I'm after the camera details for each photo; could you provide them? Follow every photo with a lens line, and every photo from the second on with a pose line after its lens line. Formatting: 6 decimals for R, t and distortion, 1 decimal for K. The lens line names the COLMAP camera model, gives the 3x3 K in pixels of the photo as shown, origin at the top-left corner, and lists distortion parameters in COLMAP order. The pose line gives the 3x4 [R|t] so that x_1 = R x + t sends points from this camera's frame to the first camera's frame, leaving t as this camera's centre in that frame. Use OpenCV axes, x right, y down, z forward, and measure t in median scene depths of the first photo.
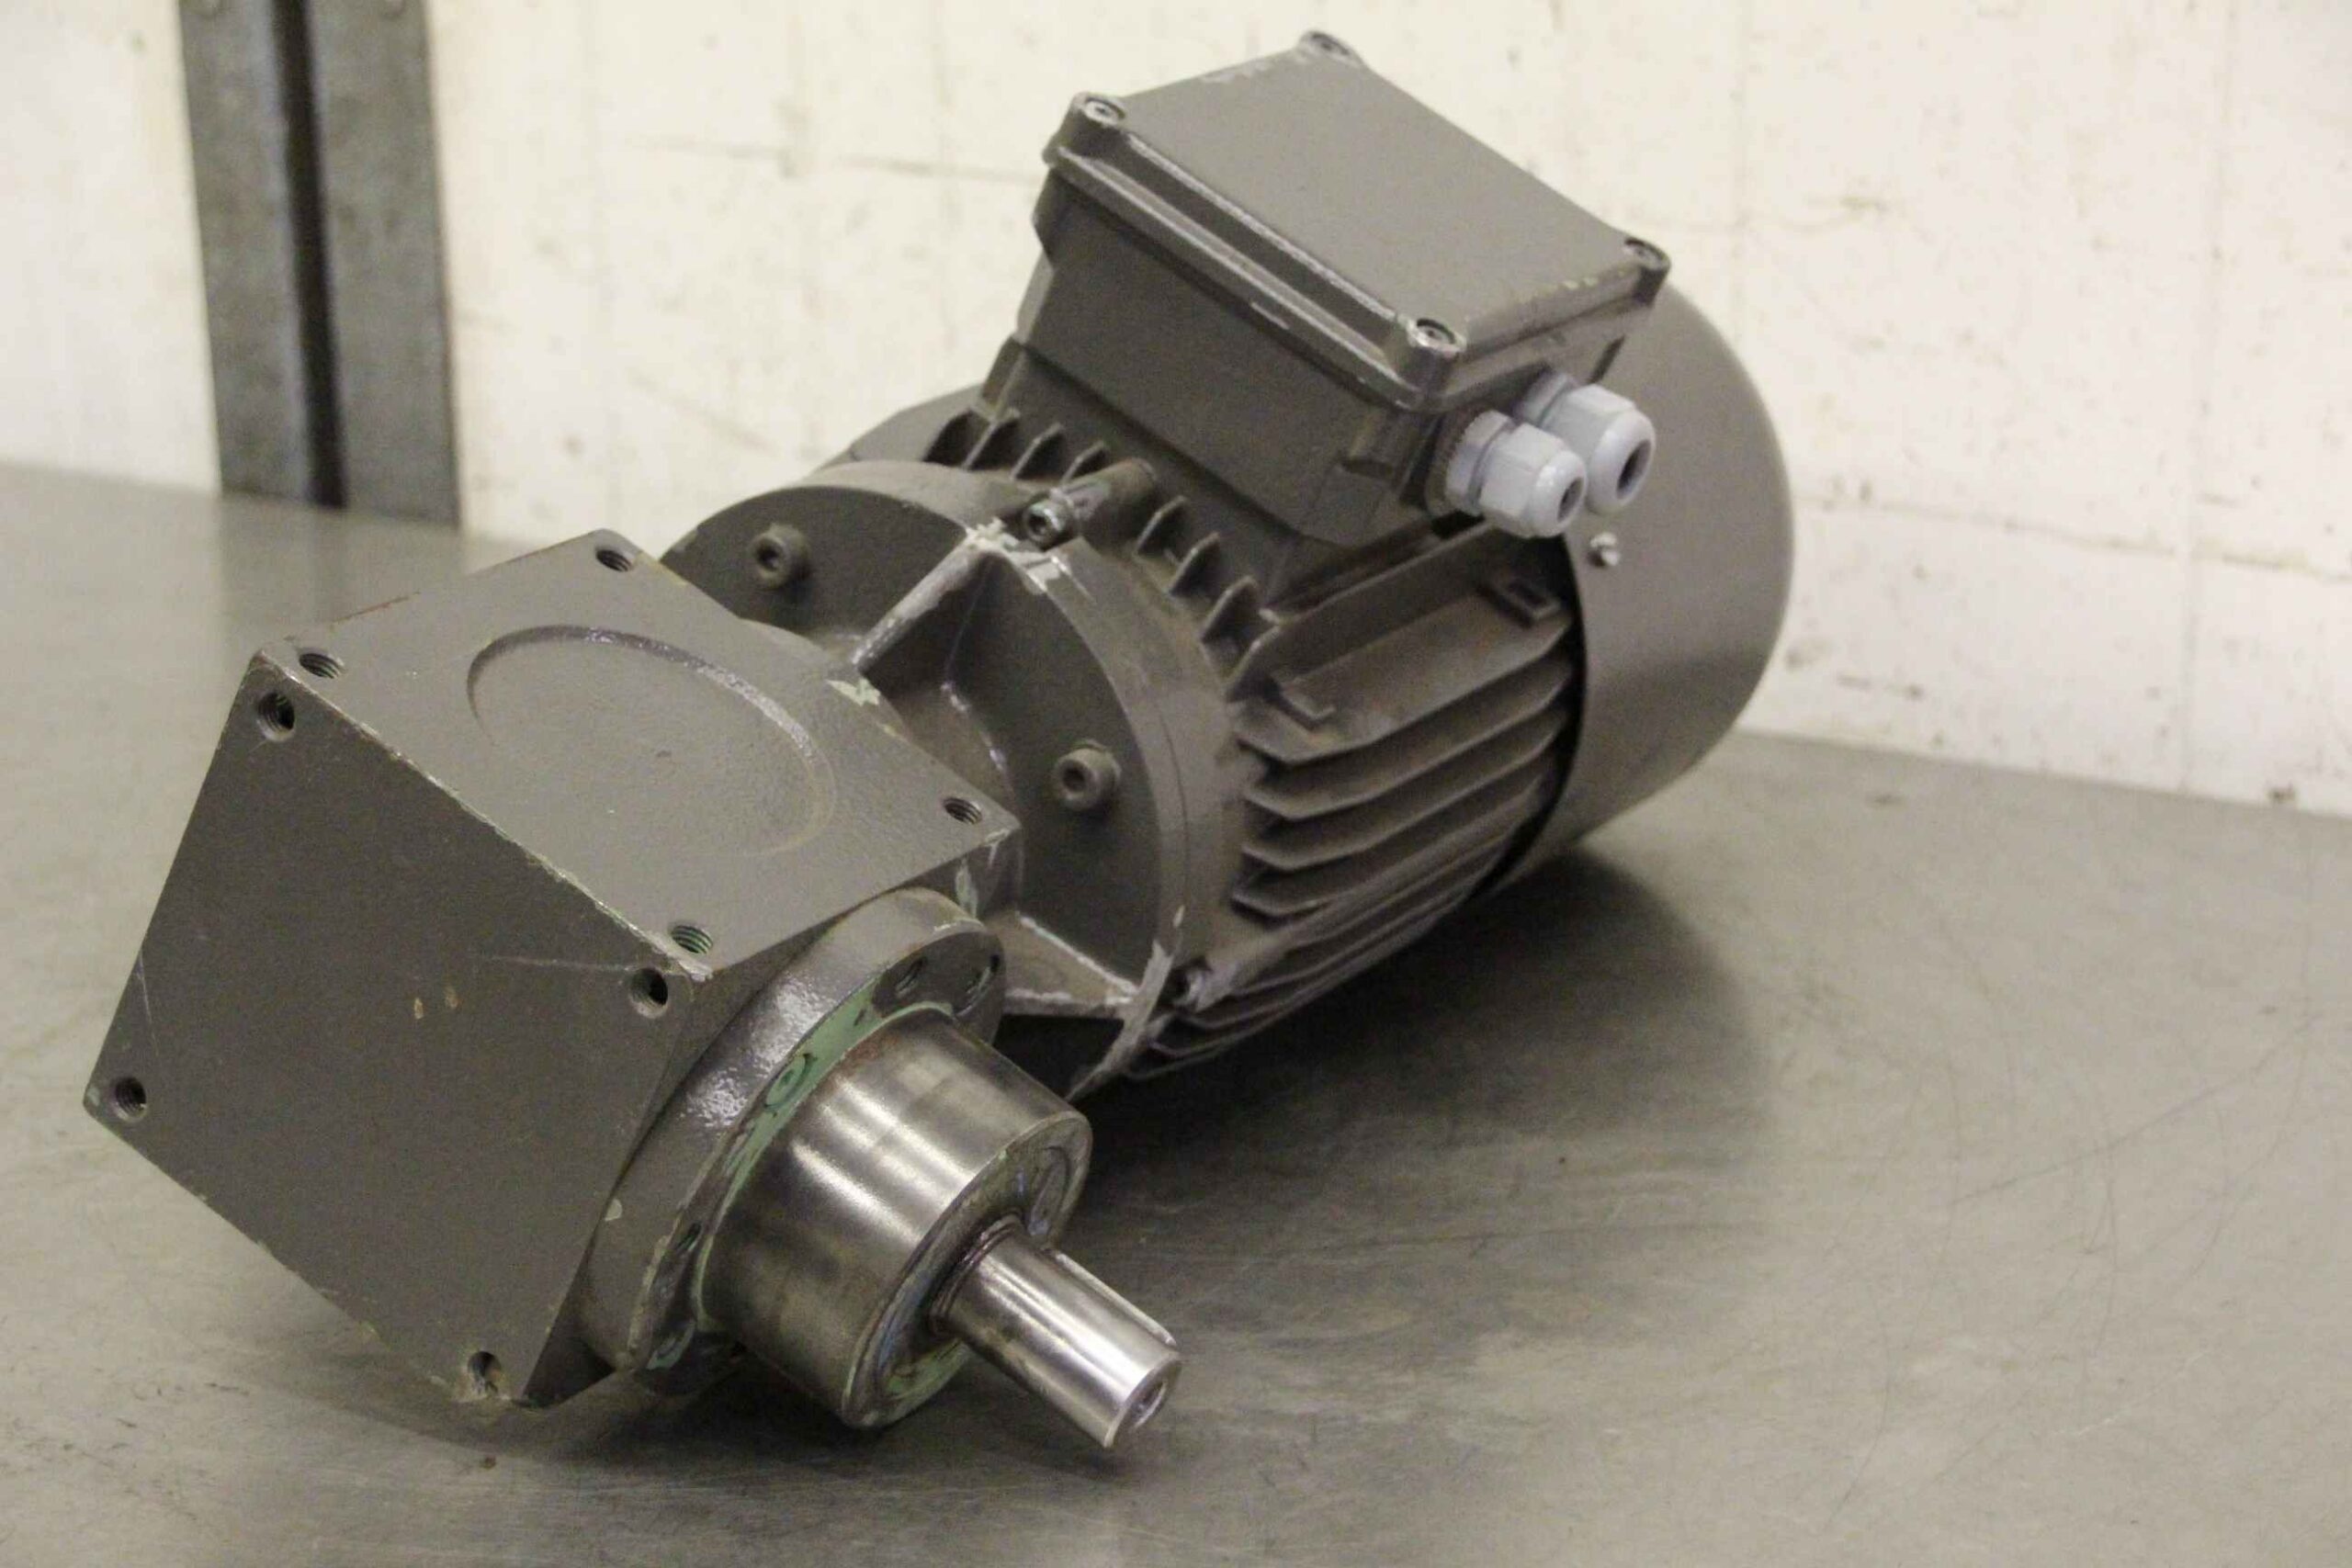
lens RADIAL K [[4678.7, 0, 1175.1], [0, 4678.7, 786.4], [0, 0, 1]] dist [0.161899, 0.000000]
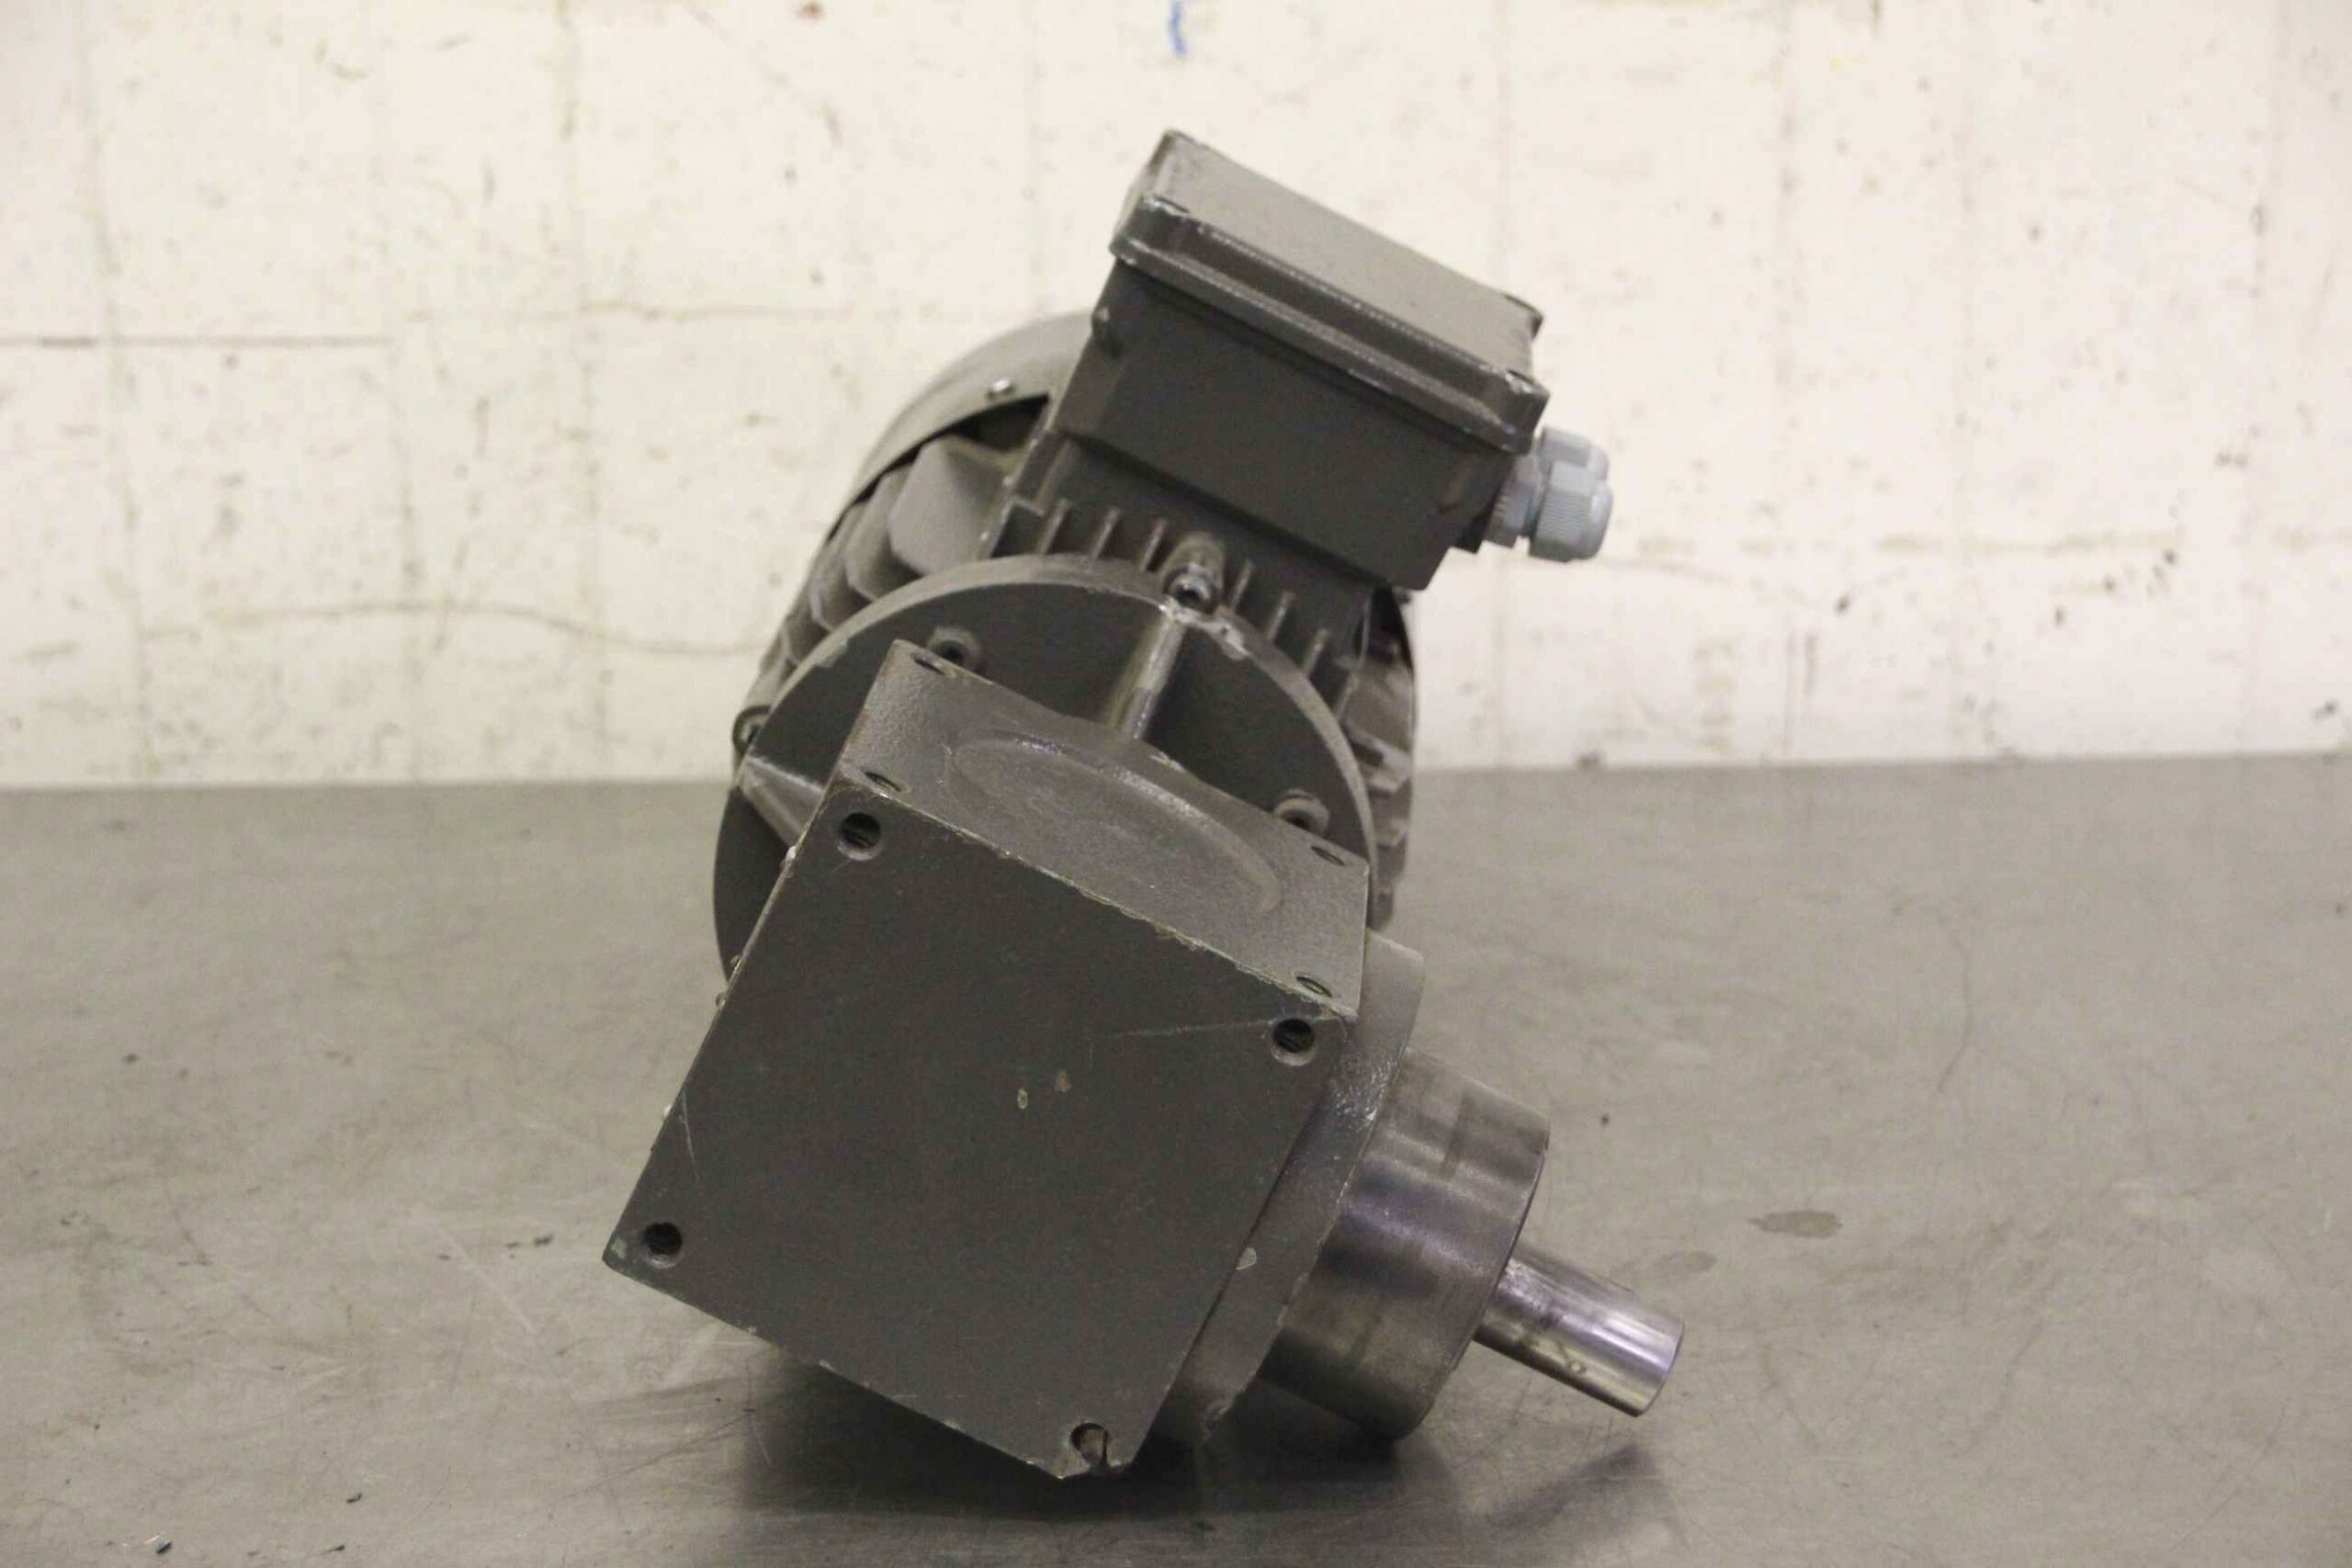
lens RADIAL K [[4678.7, 0, 1173.6], [0, 4678.7, 782.0], [0, 0, 1]] dist [0.161899, 0.000000]
pose [[0.922507, -0.127270, 0.364394, -0.472515], [0.138491, 0.990352, -0.004711, -0.011601], [-0.360279, 0.054811, 0.931233, 0.024644]]
